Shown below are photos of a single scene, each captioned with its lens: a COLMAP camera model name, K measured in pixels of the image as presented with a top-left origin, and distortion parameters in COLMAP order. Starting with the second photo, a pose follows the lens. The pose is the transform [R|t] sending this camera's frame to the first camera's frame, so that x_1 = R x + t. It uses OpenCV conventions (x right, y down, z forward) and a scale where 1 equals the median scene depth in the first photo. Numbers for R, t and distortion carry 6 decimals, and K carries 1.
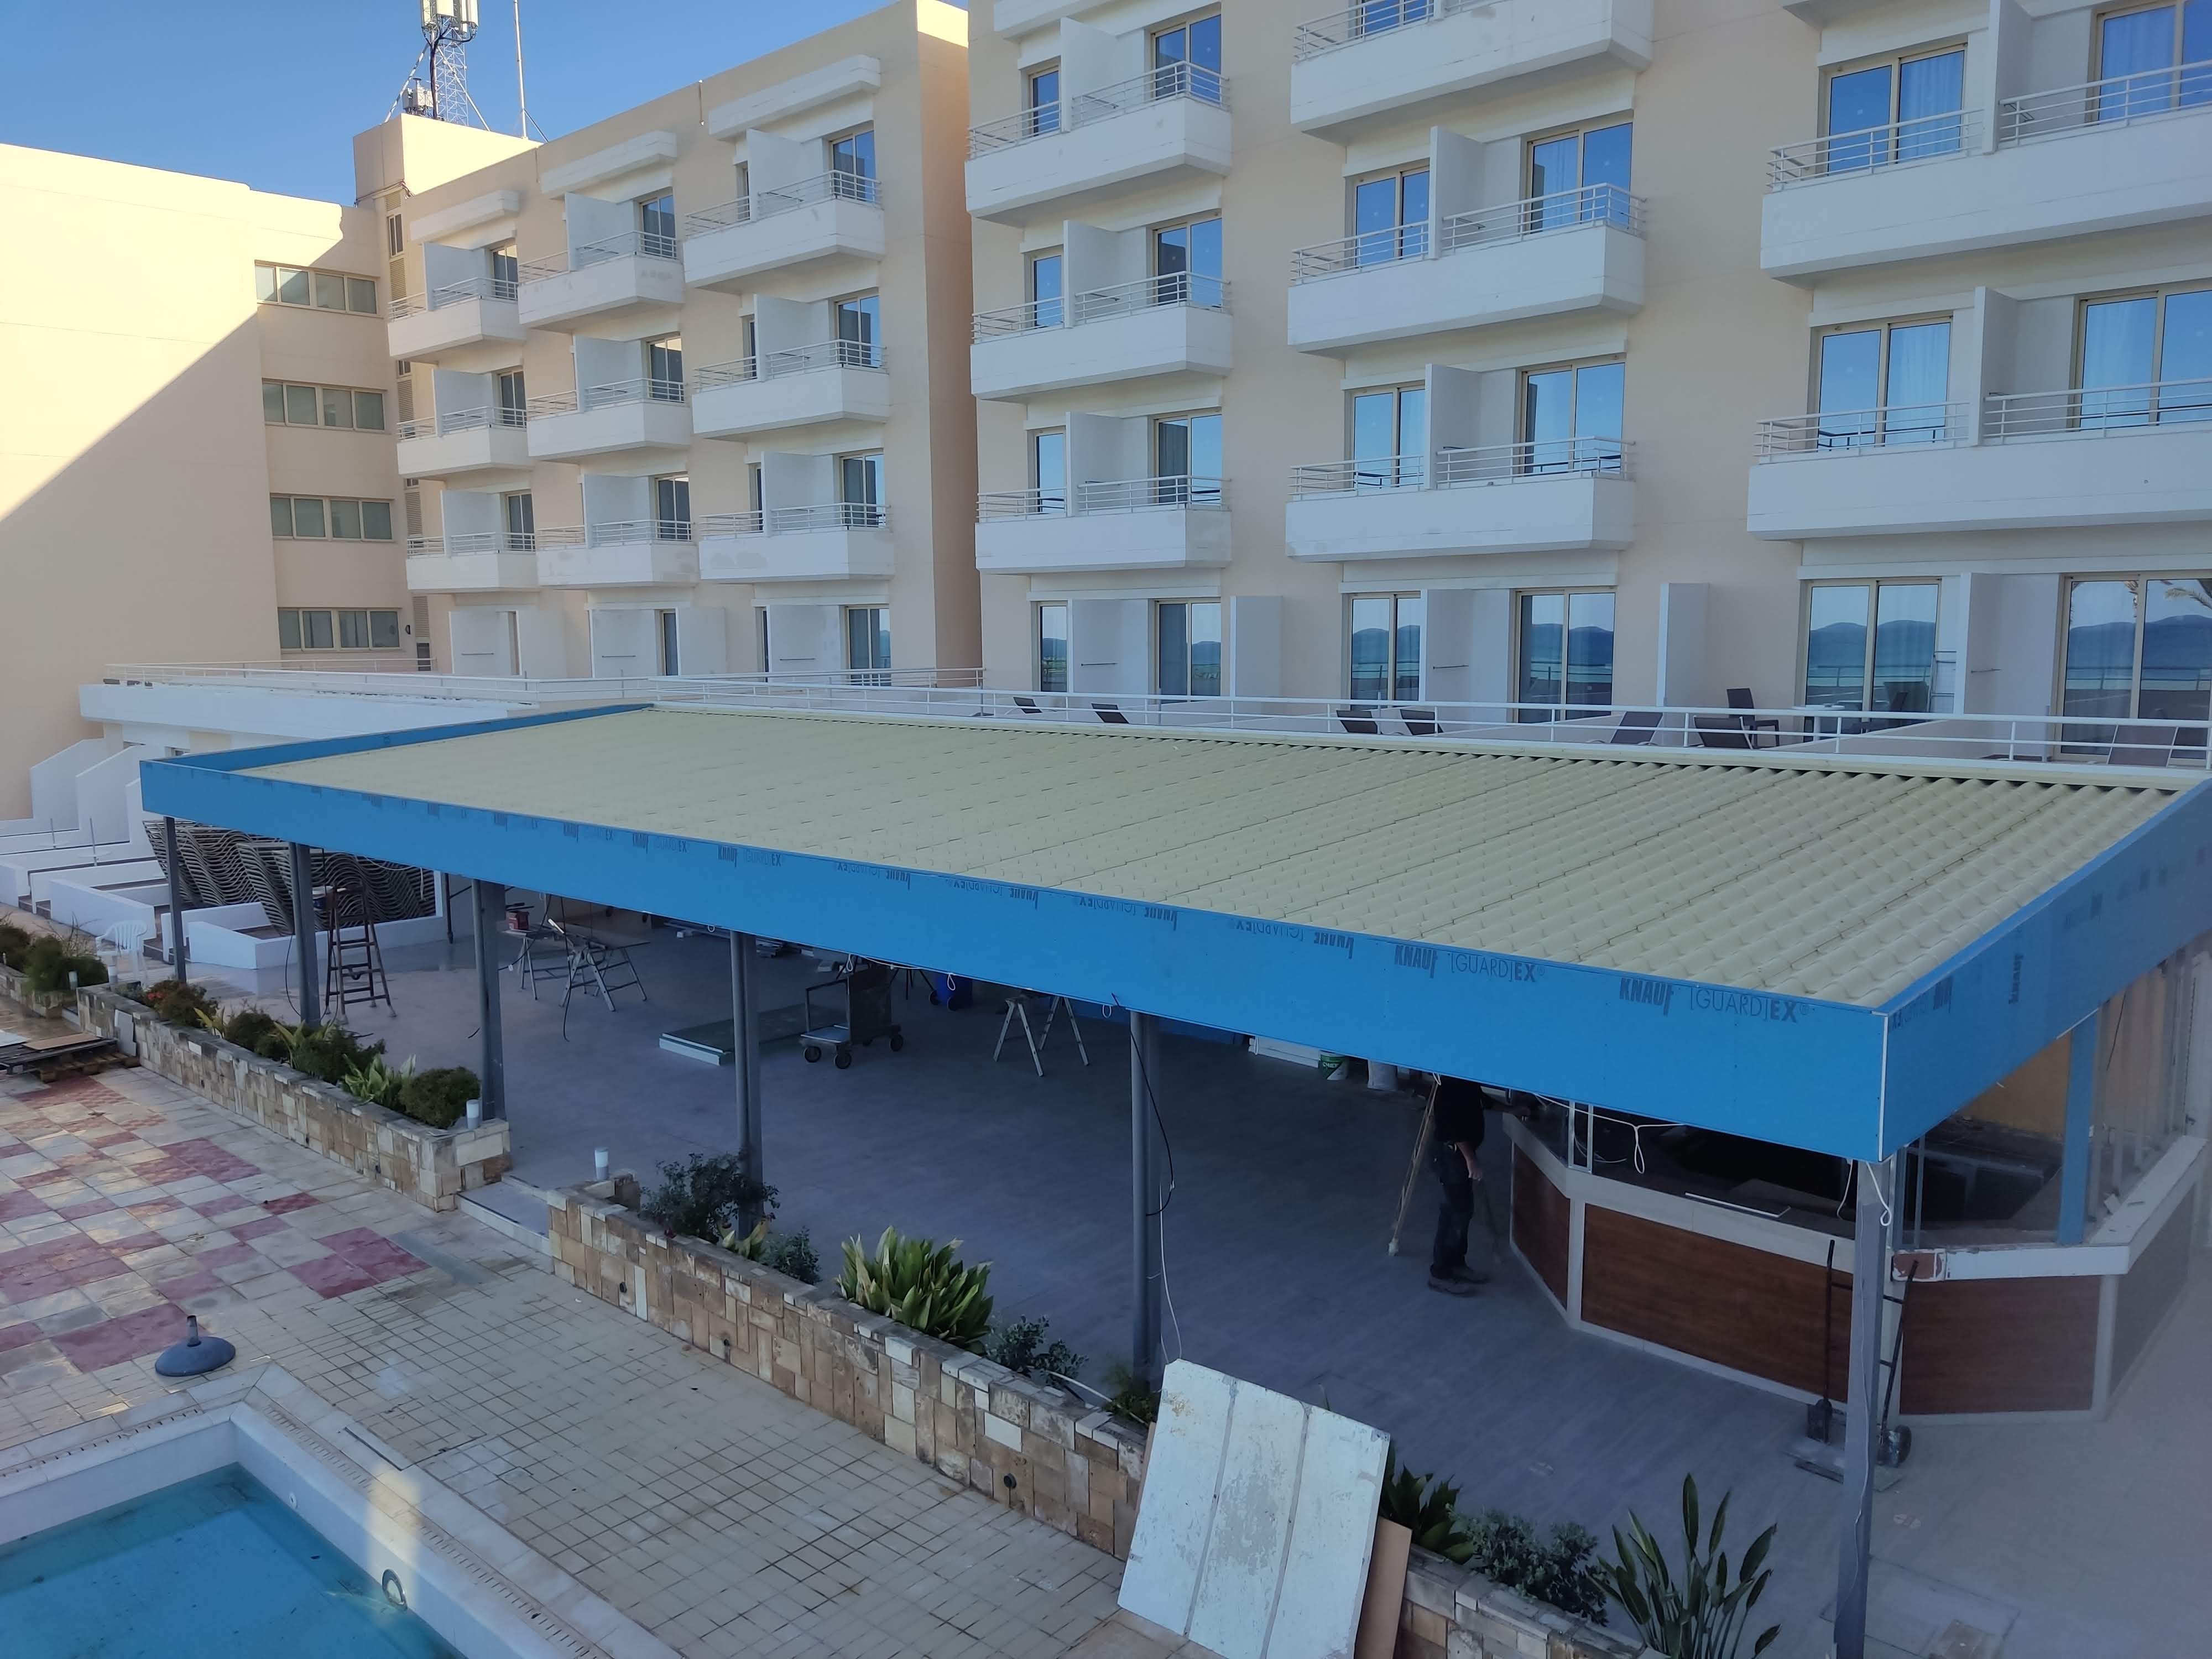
lens RADIAL K [[1650.4, 0, 1100.7], [0, 1650.4, 827.9], [0, 0, 1]] dist [0.050289, -0.067056]
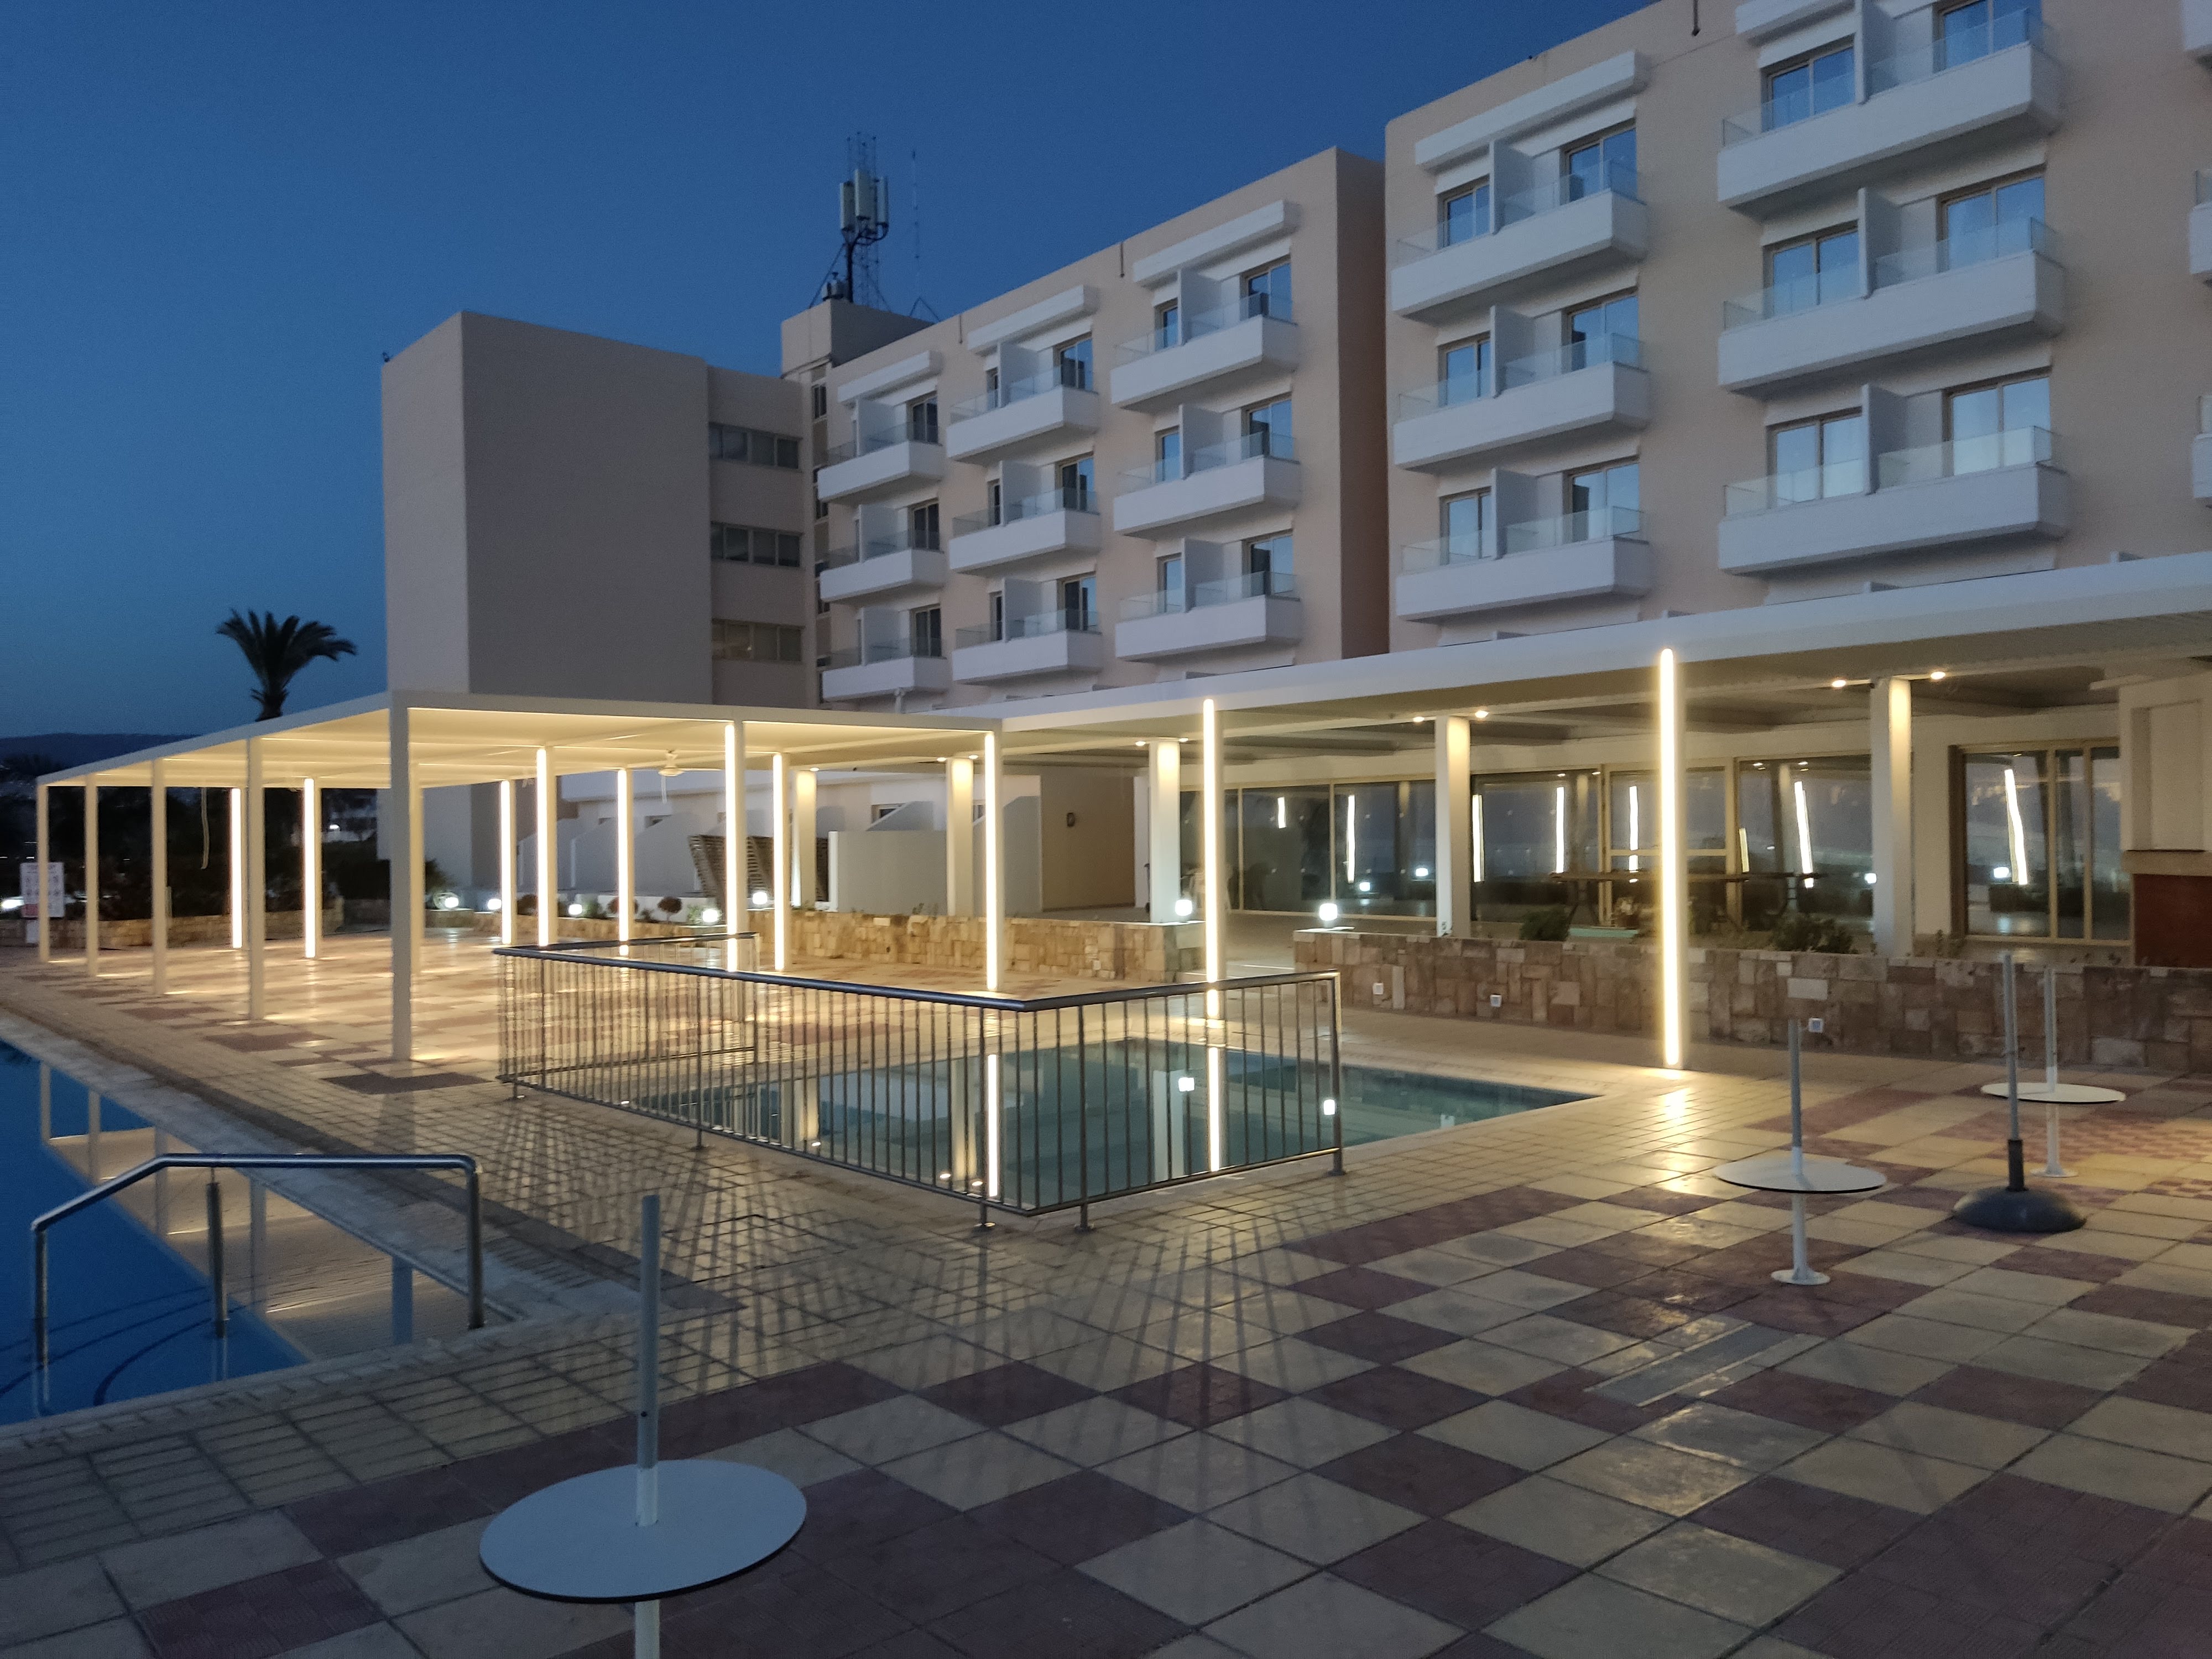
lens RADIAL K [[1650.4, 0, 1054.4], [0, 1650.4, 852.6], [0, 0, 1]] dist [0.050289, -0.067056]
pose [[0.991187, -0.003917, -0.132411, -0.216374], [-0.012166, 0.992647, -0.120431, 0.194787], [0.131909, 0.120981, 0.983851, -0.169857]]
